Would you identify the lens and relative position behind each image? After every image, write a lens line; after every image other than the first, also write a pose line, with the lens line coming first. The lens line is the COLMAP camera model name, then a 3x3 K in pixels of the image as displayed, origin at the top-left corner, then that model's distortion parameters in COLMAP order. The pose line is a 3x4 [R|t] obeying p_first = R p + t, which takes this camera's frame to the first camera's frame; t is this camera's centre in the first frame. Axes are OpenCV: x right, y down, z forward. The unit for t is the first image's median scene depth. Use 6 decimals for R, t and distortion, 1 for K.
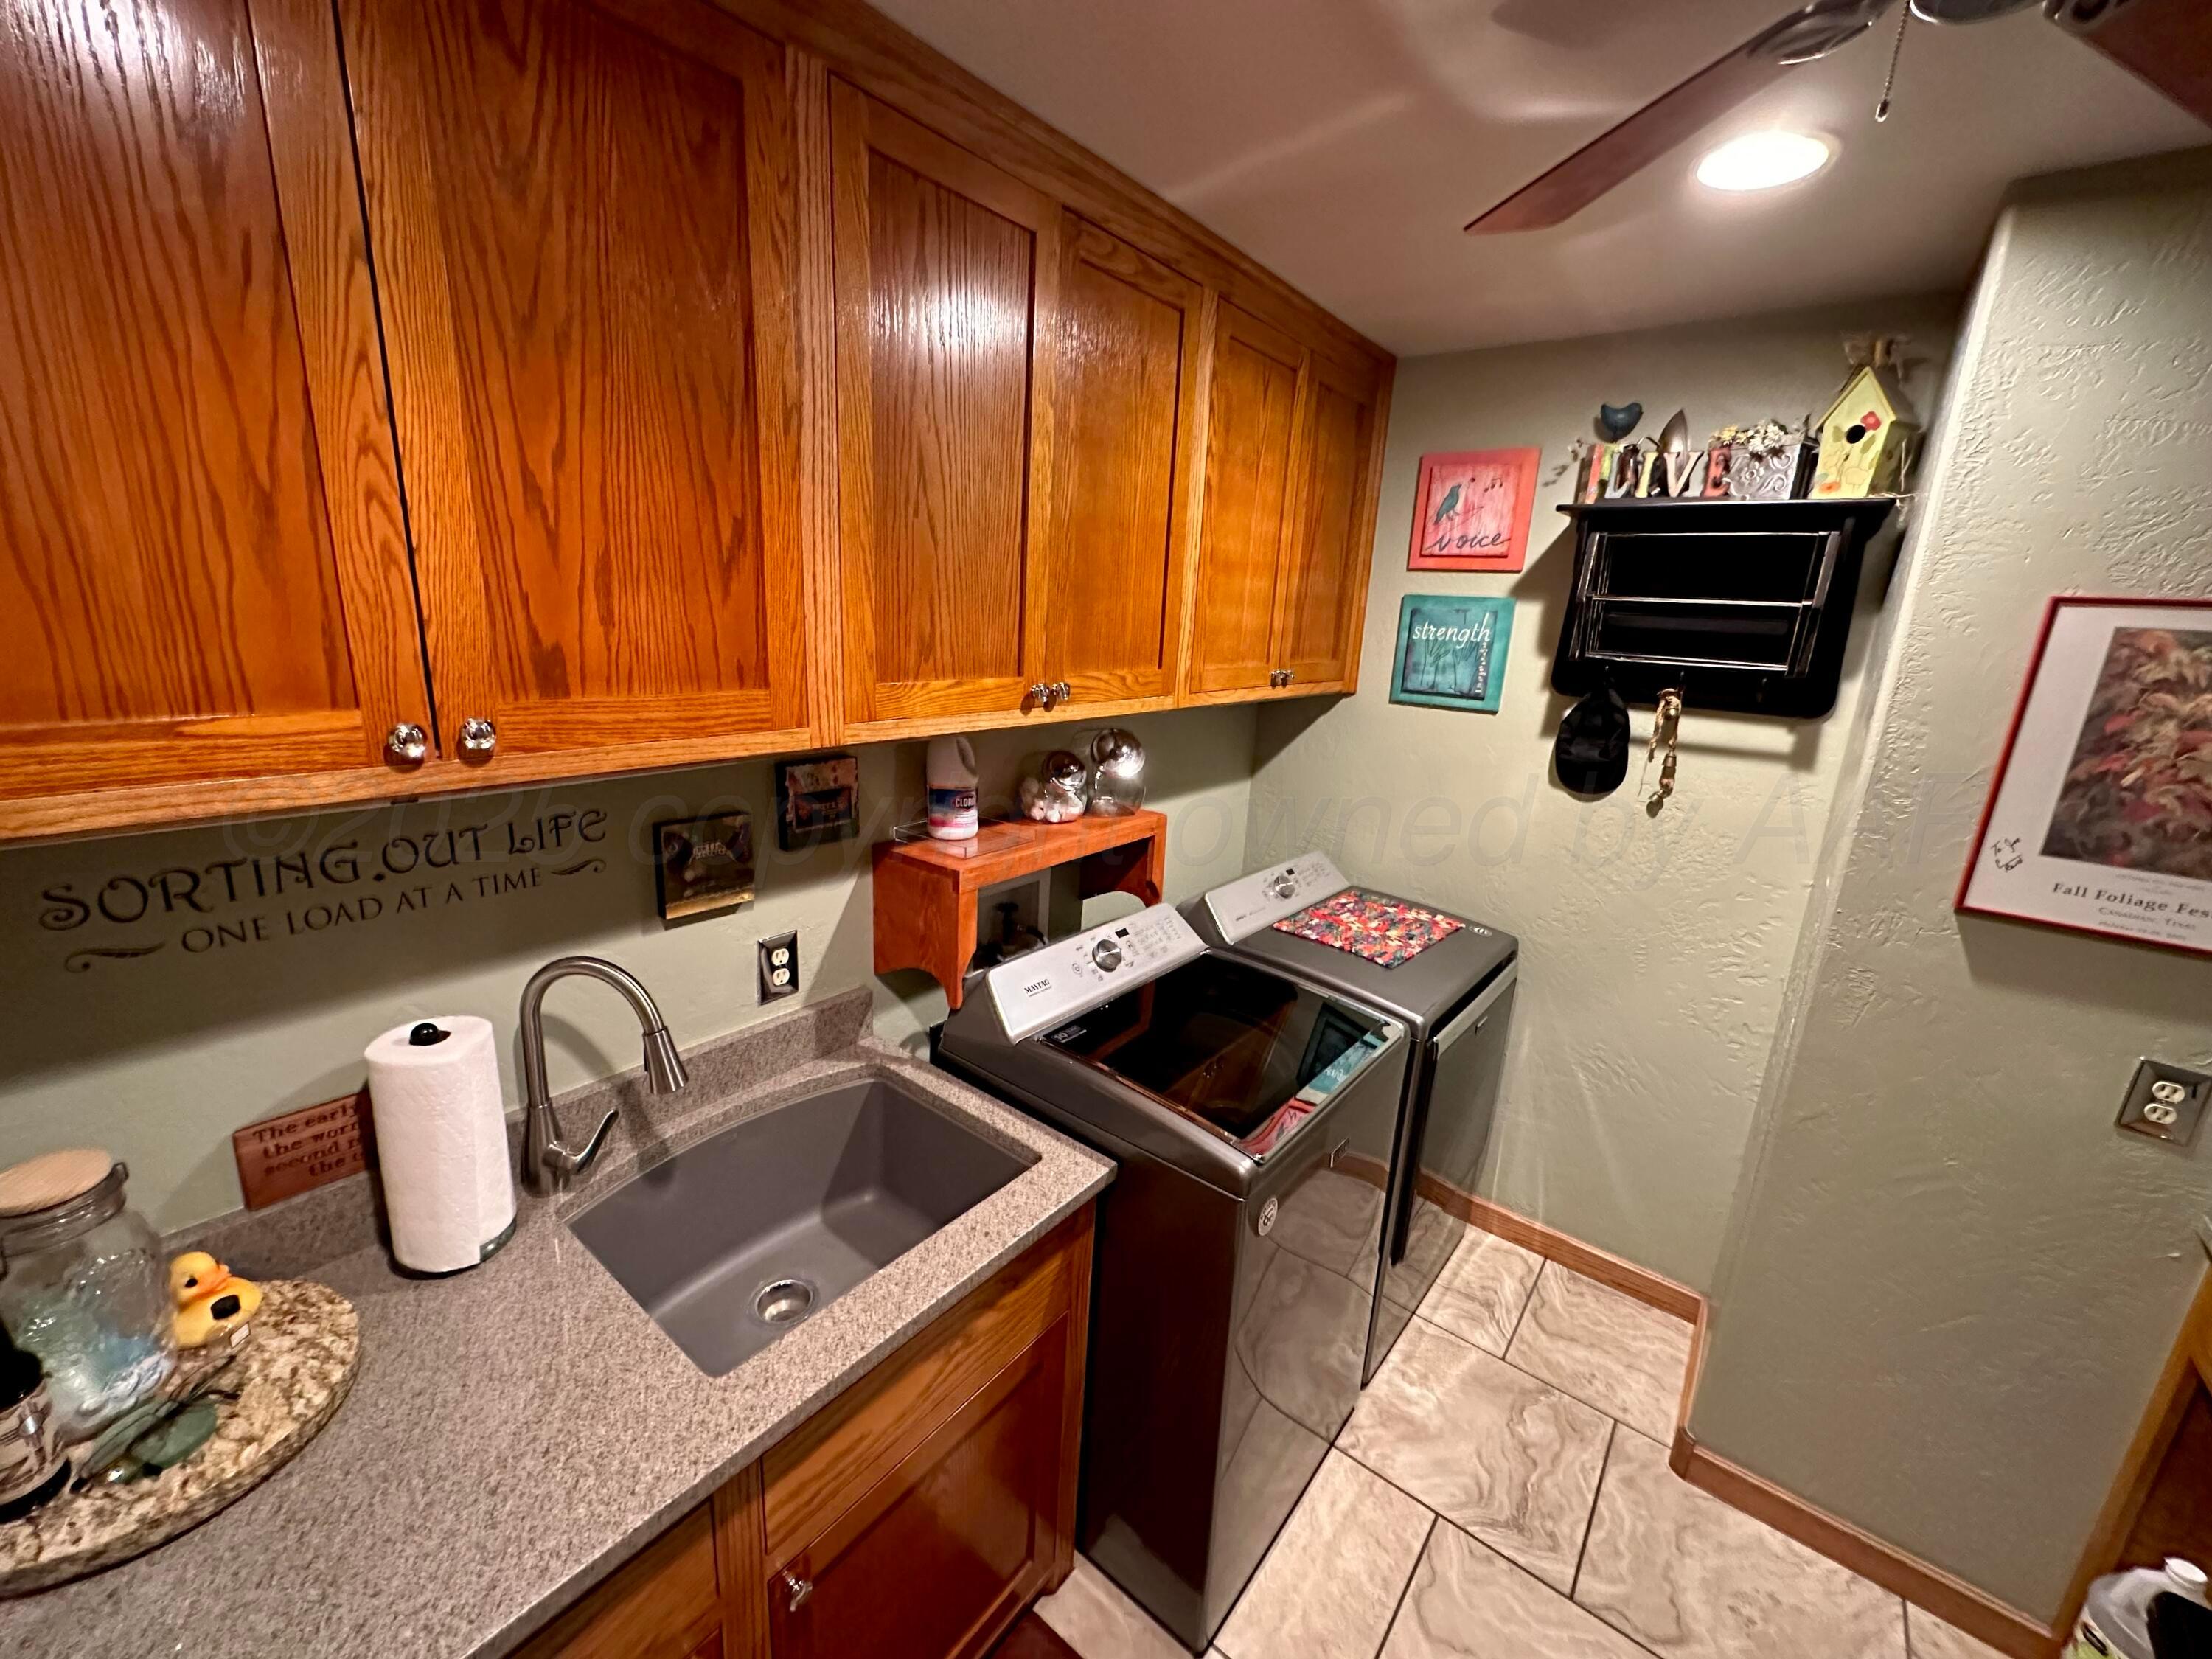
lens RADIAL K [[876.5, 0, 1111.0], [0, 876.5, 829.5], [0, 0, 1]] dist [-0.002199, 0.000110]
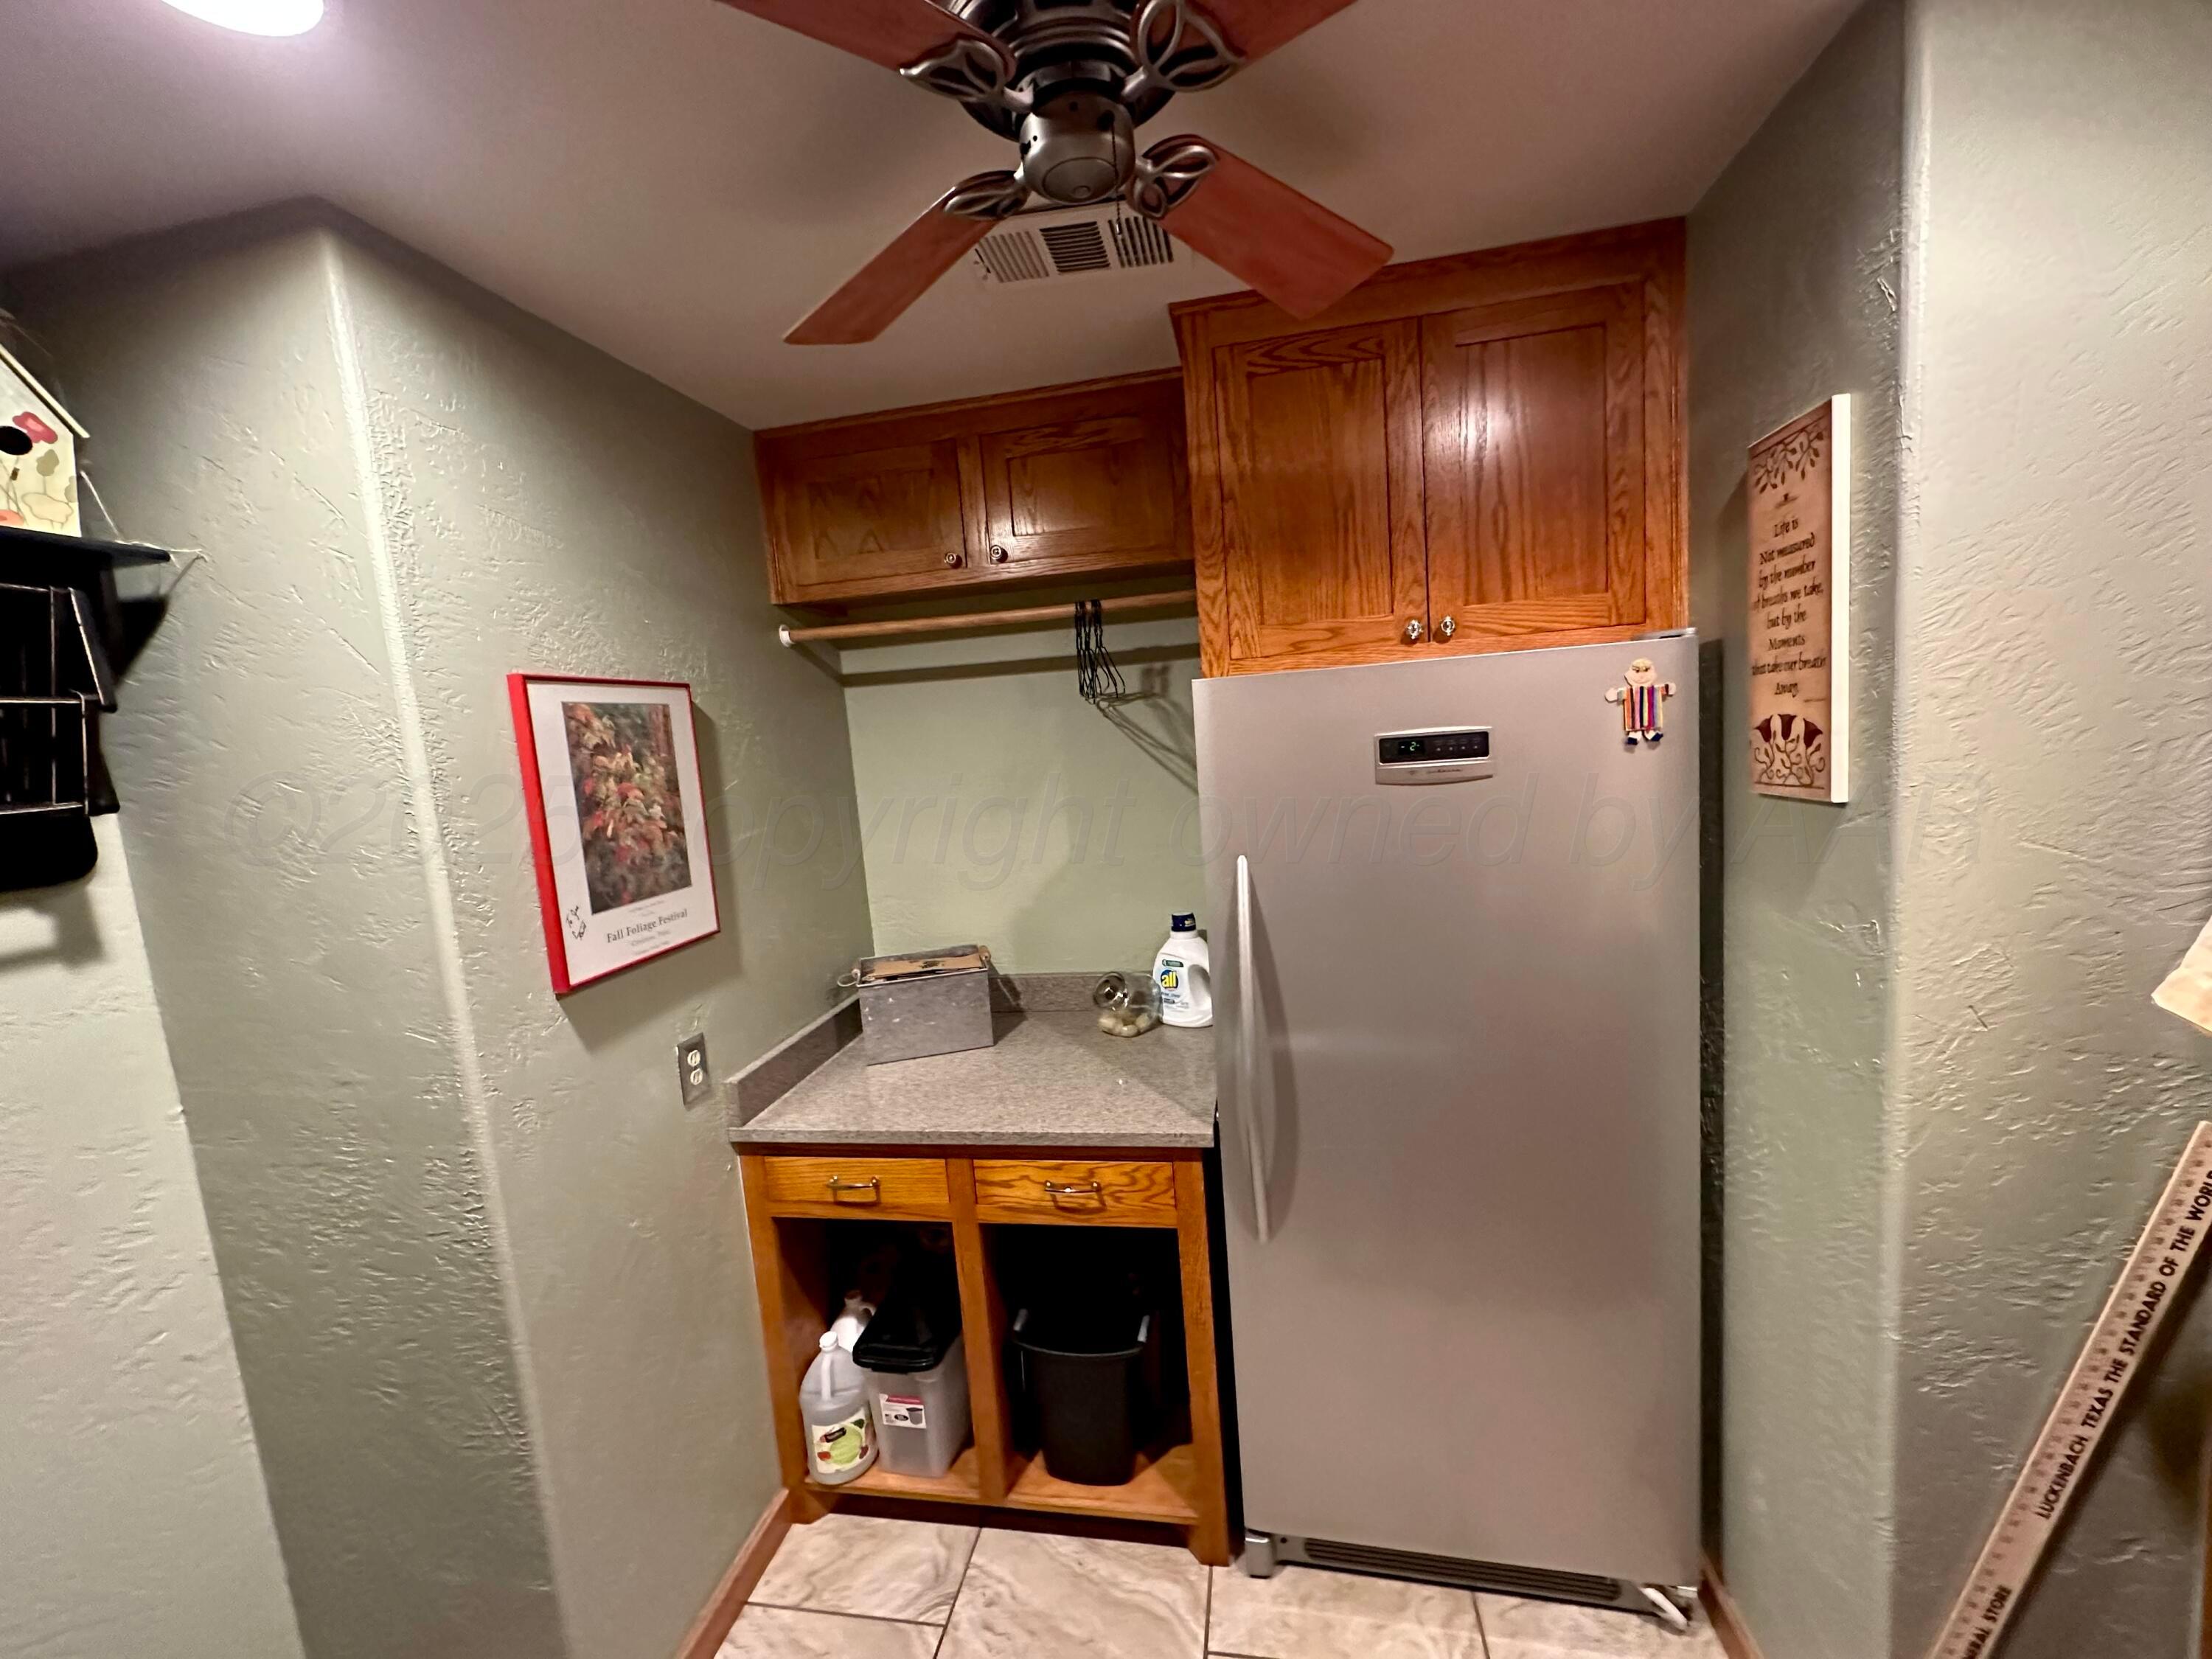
lens RADIAL K [[876.5, 0, 1102.9], [0, 876.5, 825.8], [0, 0, 1]] dist [-0.002199, 0.000110]
pose [[-0.466650, -0.113319, 0.877152, -0.091301], [0.273522, 0.924649, 0.264971, -0.119330], [-0.841084, 0.363570, -0.400492, 0.570414]]
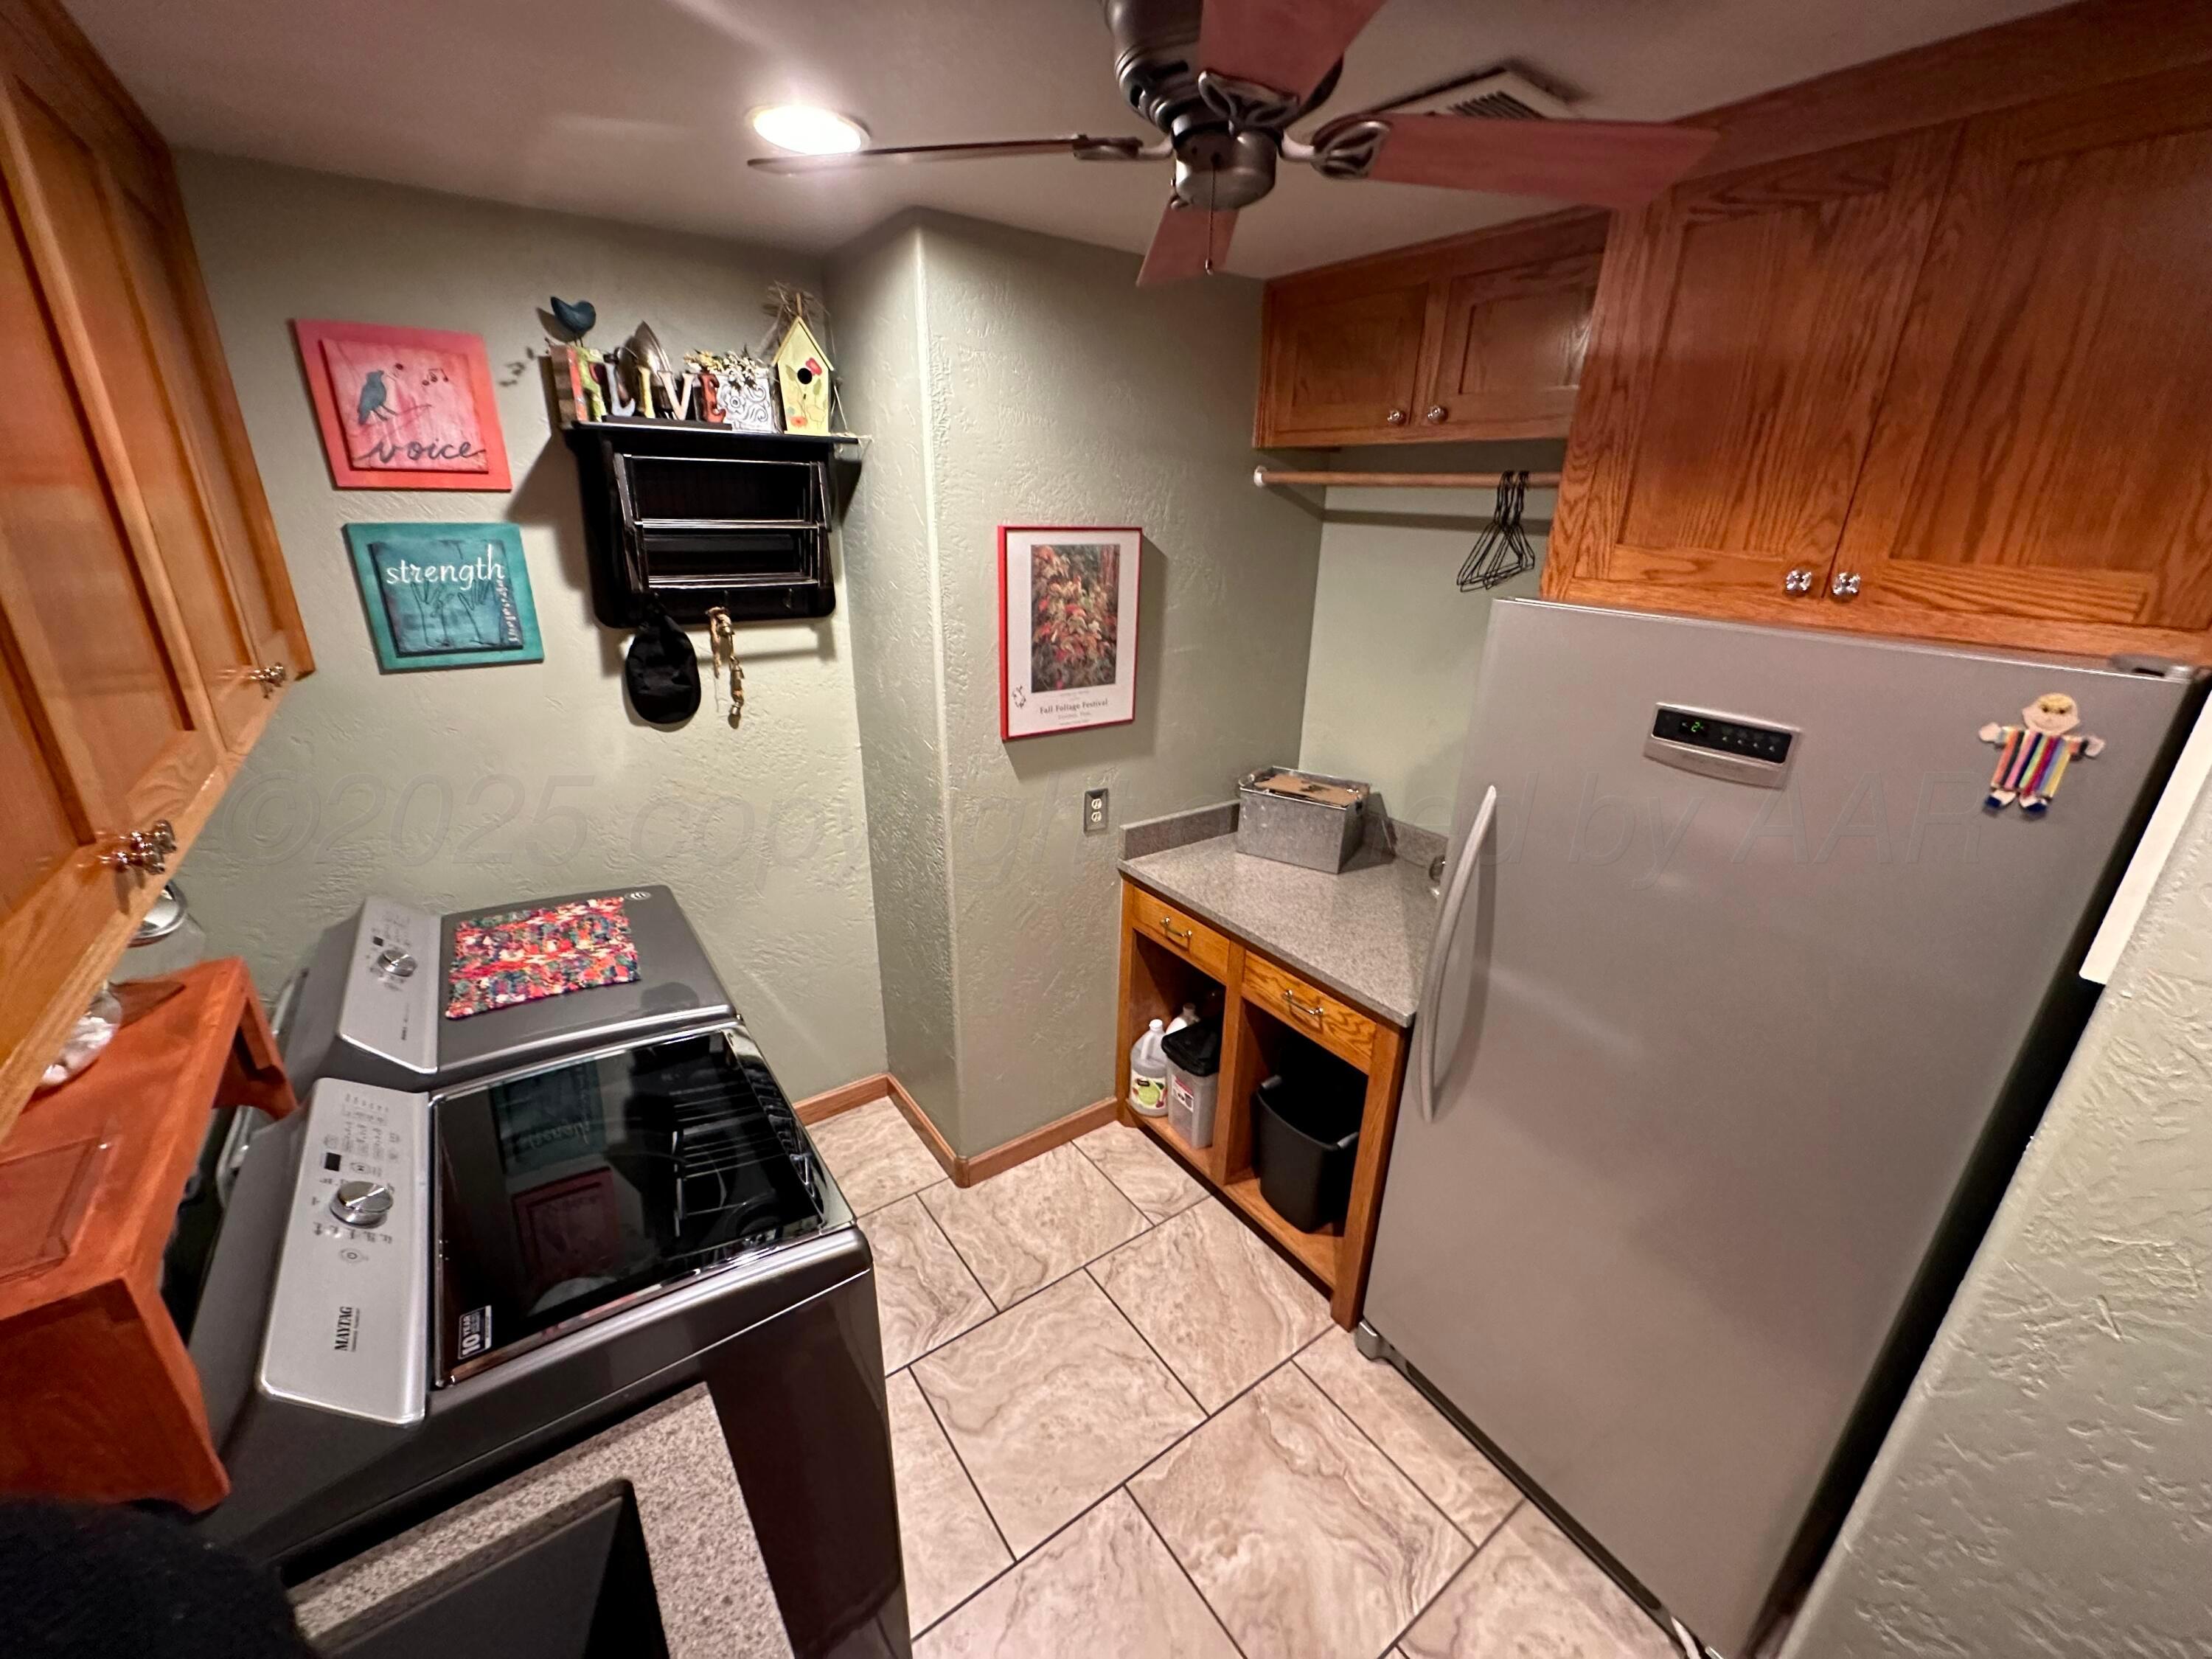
lens RADIAL K [[876.5, 0, 1101.3], [0, 876.5, 825.7], [0, 0, 1]] dist [-0.002199, 0.000110]
pose [[0.279720, -0.376140, 0.883332, -0.255370], [0.230981, 0.919401, 0.318355, -0.148164], [-0.931882, 0.114983, 0.344056, 0.241458]]
